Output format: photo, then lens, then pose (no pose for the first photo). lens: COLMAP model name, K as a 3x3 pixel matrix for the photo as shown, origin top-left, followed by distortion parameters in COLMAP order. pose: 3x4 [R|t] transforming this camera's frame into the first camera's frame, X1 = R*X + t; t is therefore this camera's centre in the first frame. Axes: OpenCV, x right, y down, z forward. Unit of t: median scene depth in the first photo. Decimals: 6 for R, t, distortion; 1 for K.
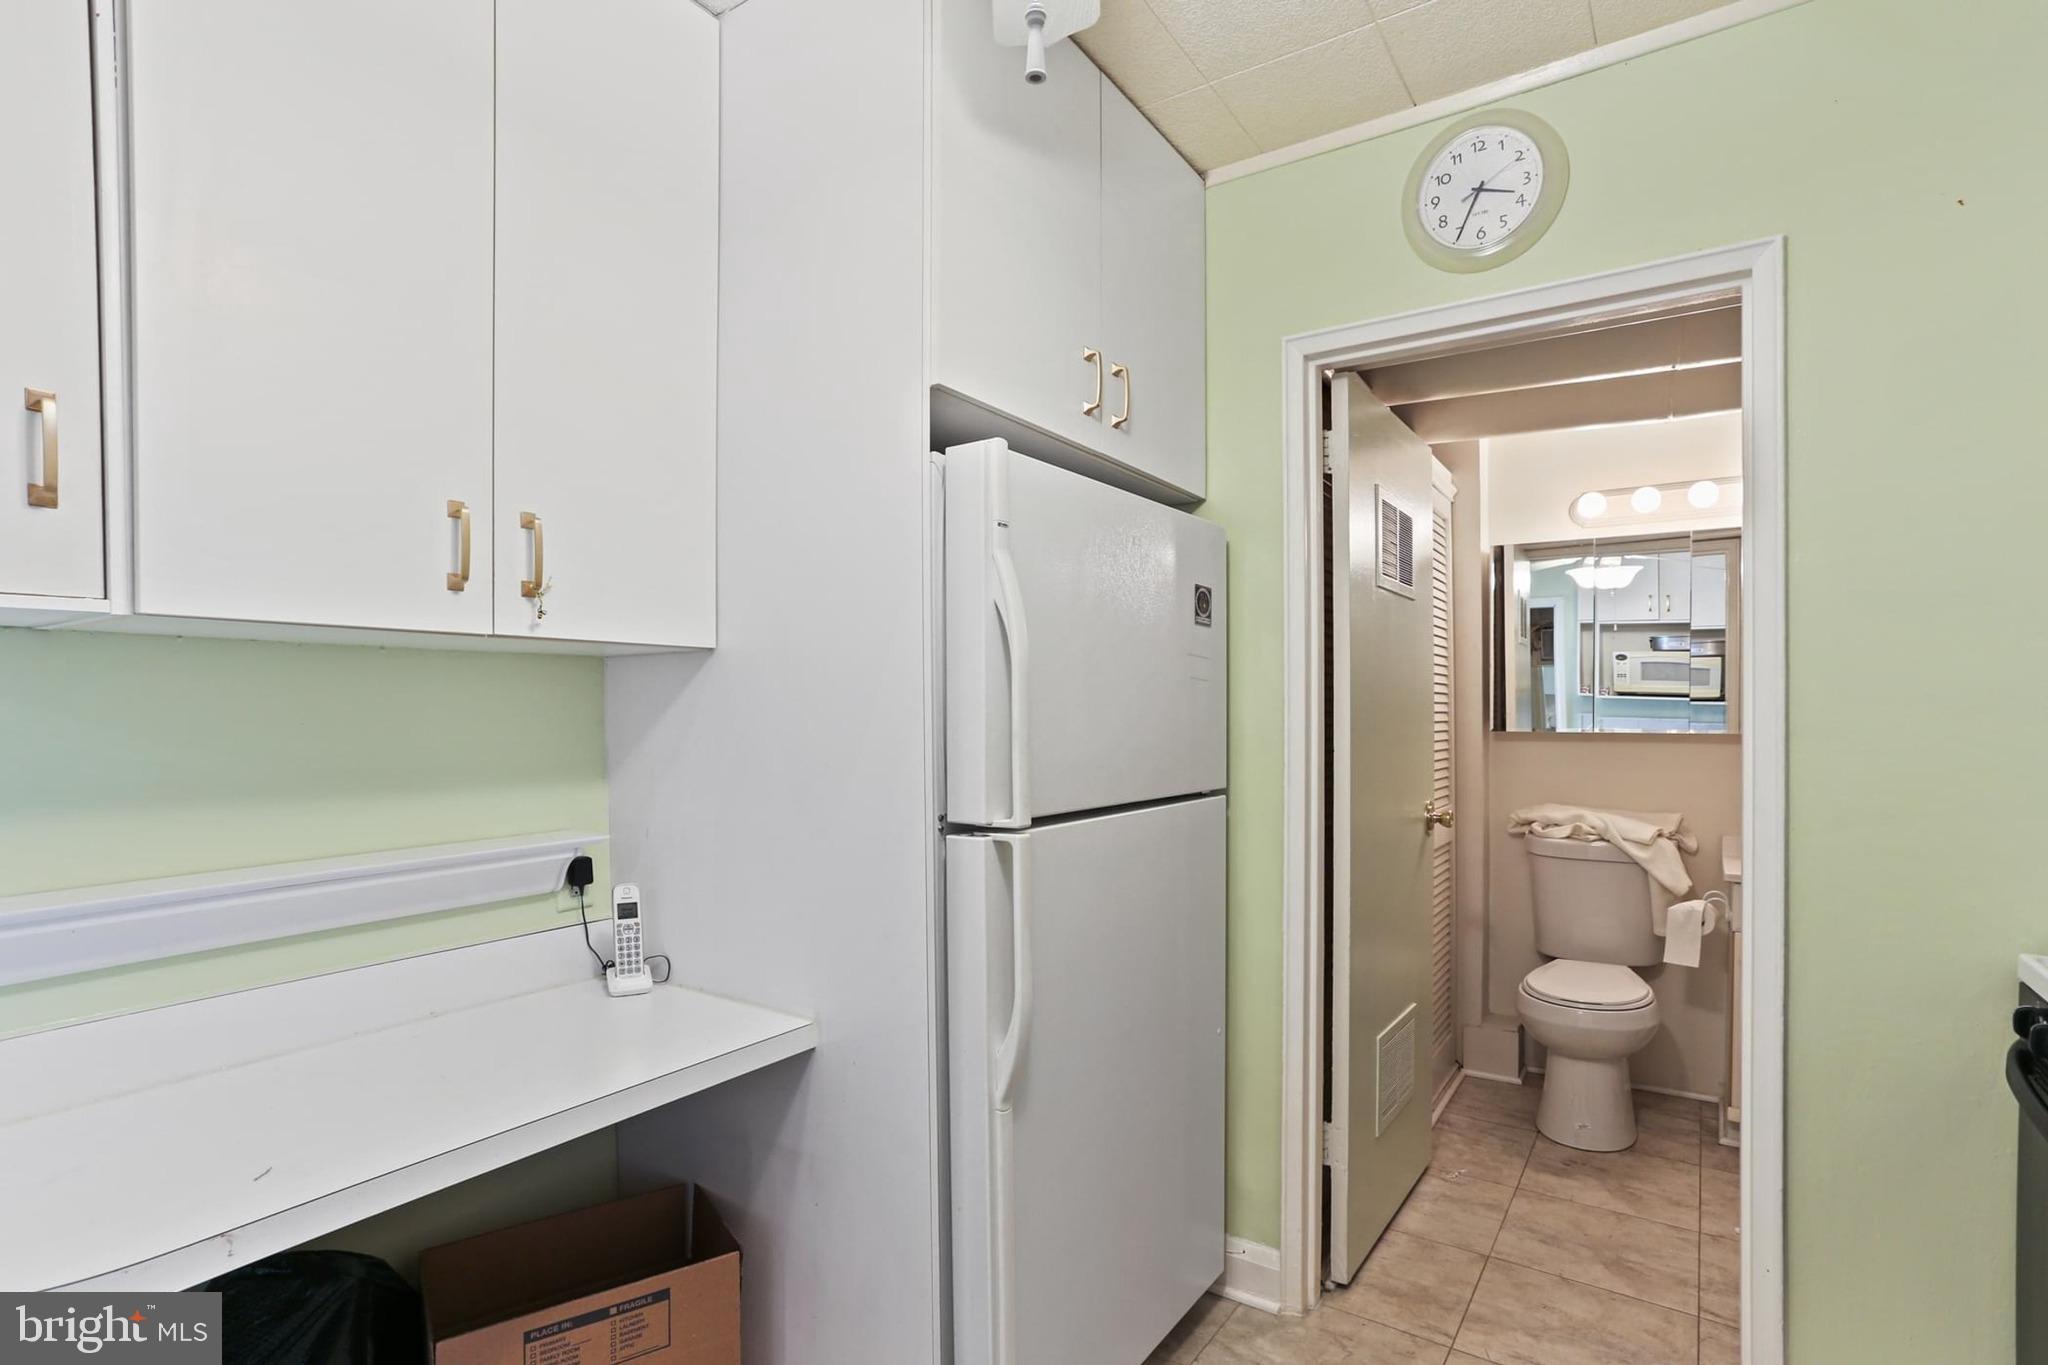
lens RADIAL K [[1006.9, 0, 1026.4], [0, 1006.9, 706.4], [0, 0, 1]] dist [-0.001120, -0.000205]
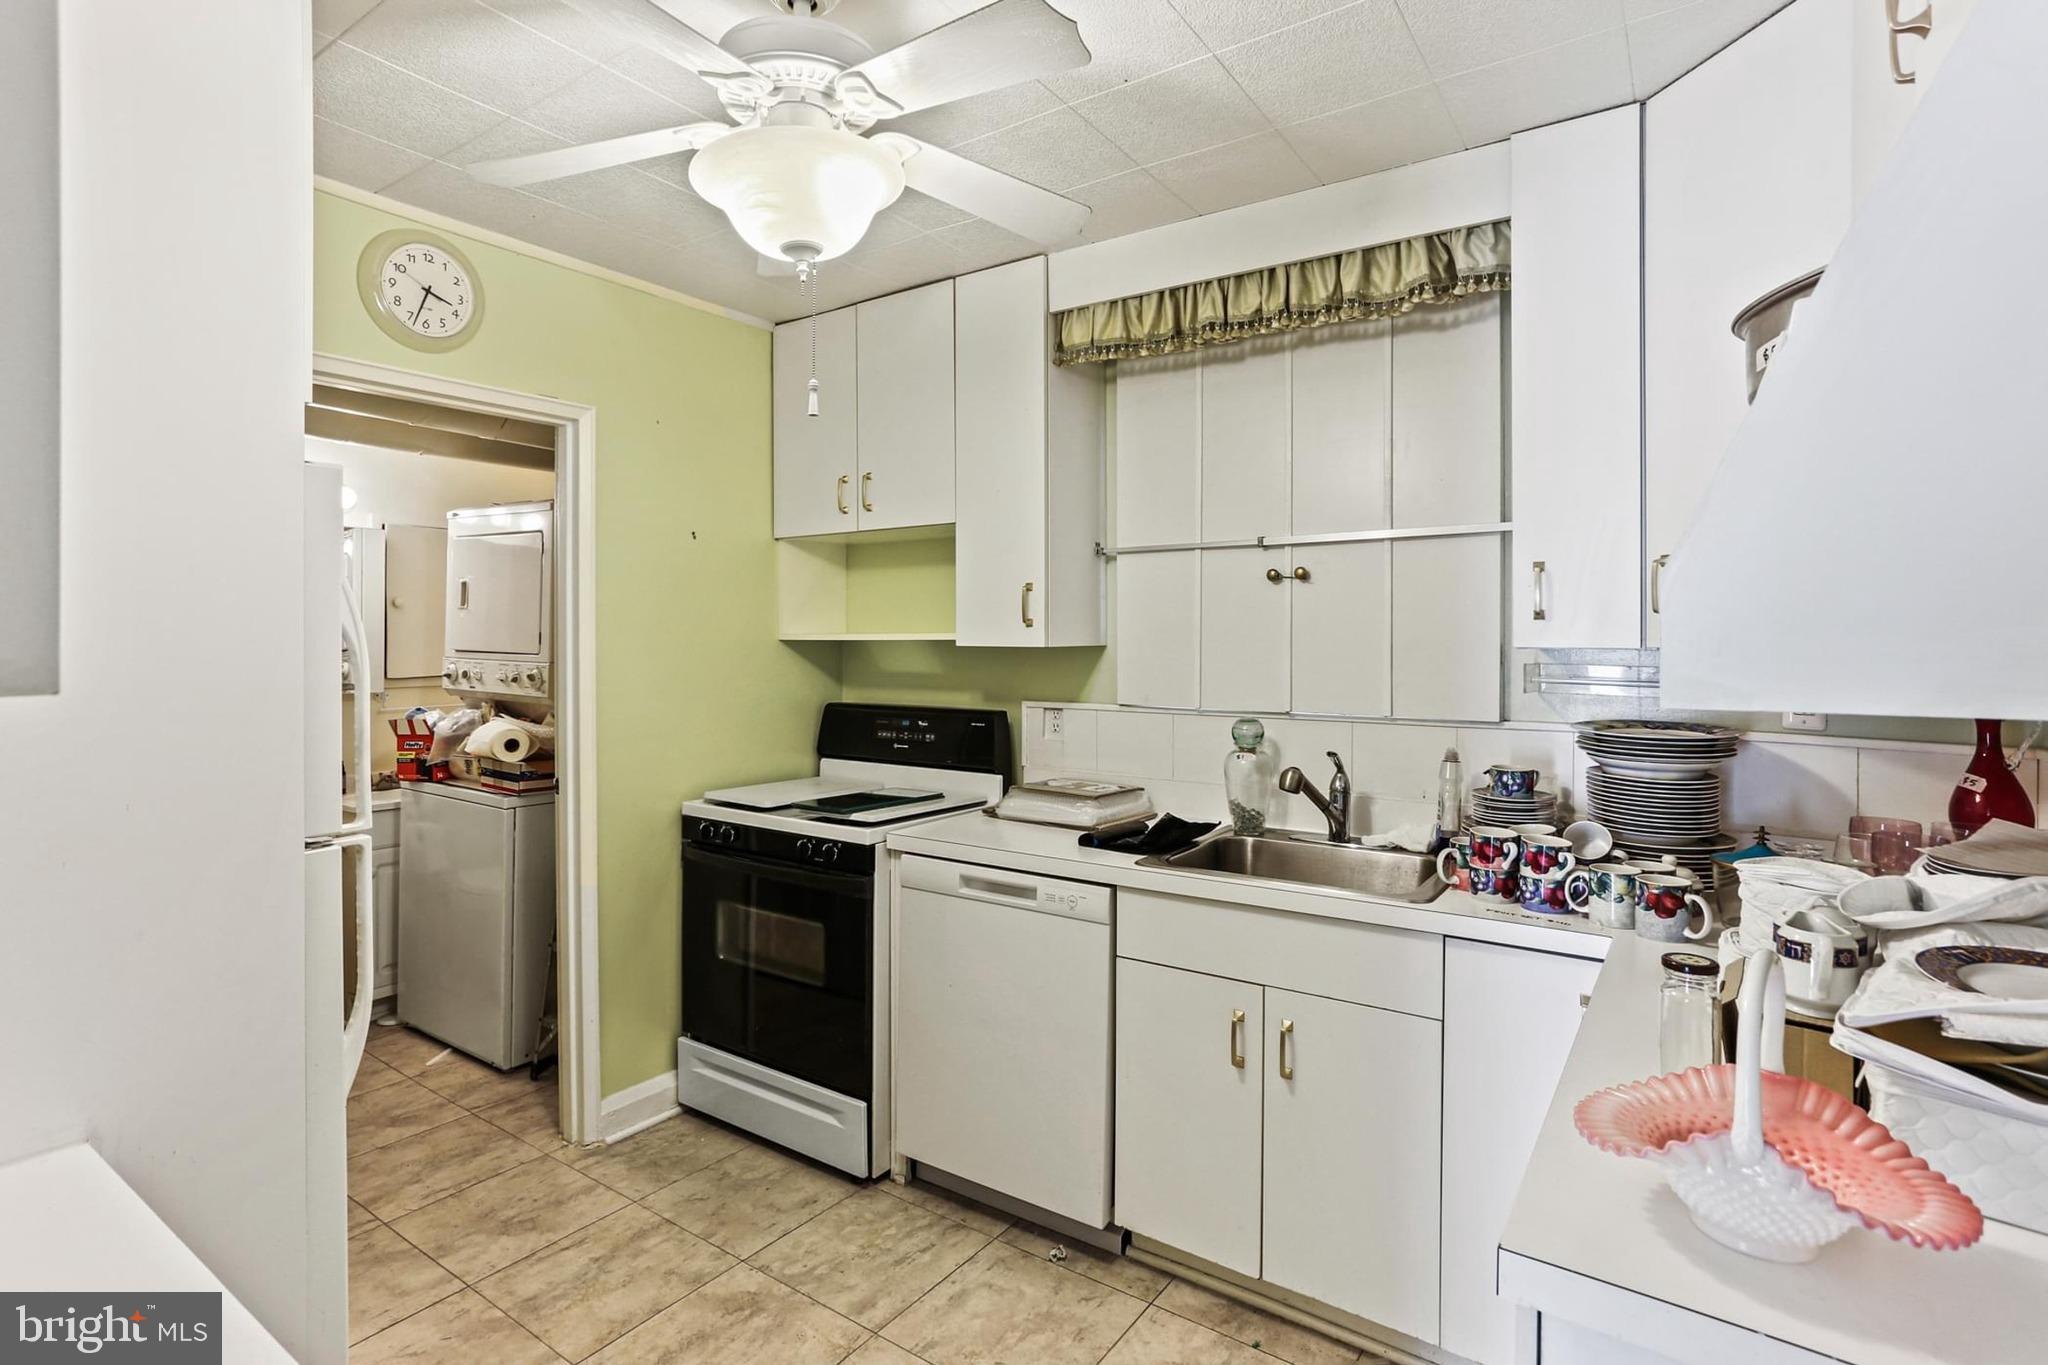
lens RADIAL K [[1011.7, 0, 1026.4], [0, 1011.7, 635.6], [0, 0, 1]] dist [-0.000103, -0.000032]
pose [[0.023588, -0.005326, 0.999708, -0.814318], [0.000473, 0.999986, 0.005316, -0.081577], [-0.999722, 0.000348, 0.023590, 0.207384]]
